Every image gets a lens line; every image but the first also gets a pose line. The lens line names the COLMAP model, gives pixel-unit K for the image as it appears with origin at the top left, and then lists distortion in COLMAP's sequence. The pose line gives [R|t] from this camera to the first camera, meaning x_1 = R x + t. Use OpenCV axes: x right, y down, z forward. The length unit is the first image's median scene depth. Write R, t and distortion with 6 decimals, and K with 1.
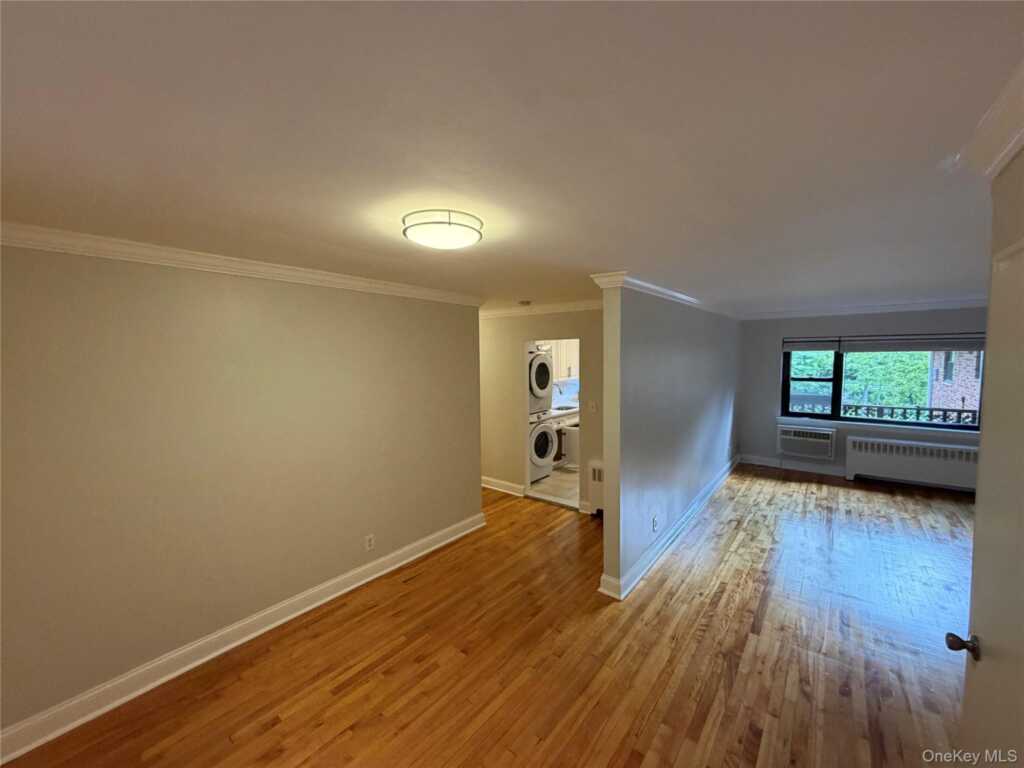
lens RADIAL K [[407.3, 0, 508.4], [0, 407.3, 384.7], [0, 0, 1]] dist [-0.001101, 0.000227]
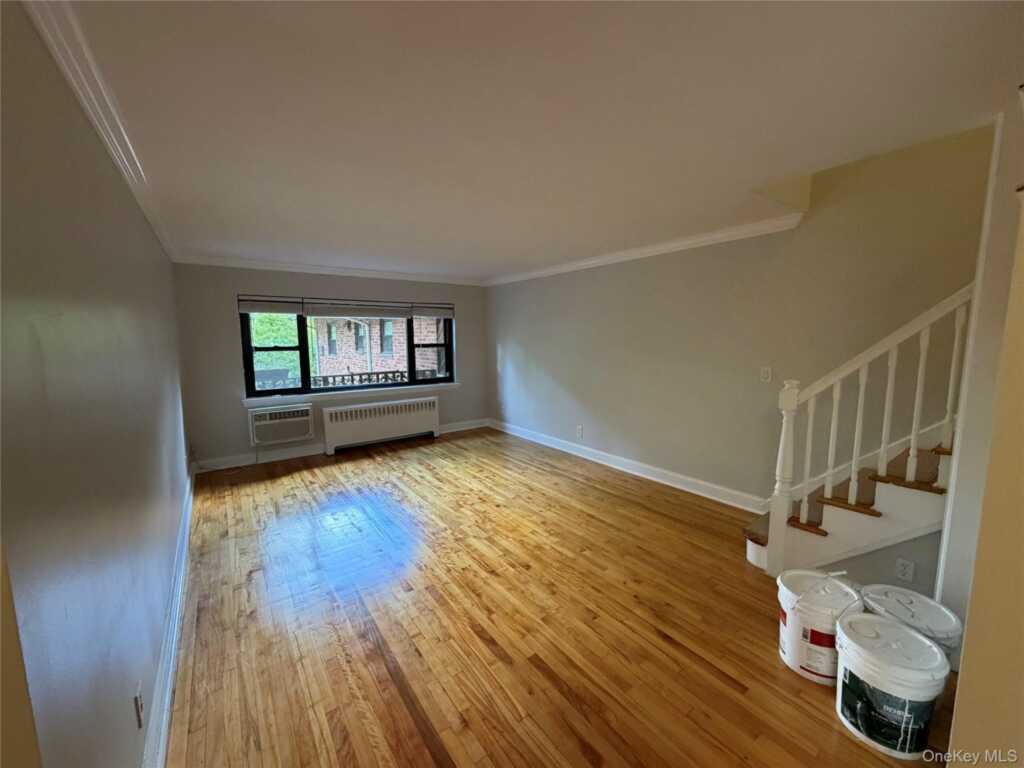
lens RADIAL K [[407.3, 0, 508.4], [0, 407.3, 384.7], [0, 0, 1]] dist [-0.001101, 0.000227]
pose [[0.265802, -0.105128, 0.958278, 0.077671], [0.073496, 0.993353, 0.088590, 0.023663], [-0.961222, 0.046882, 0.271762, 0.359016]]
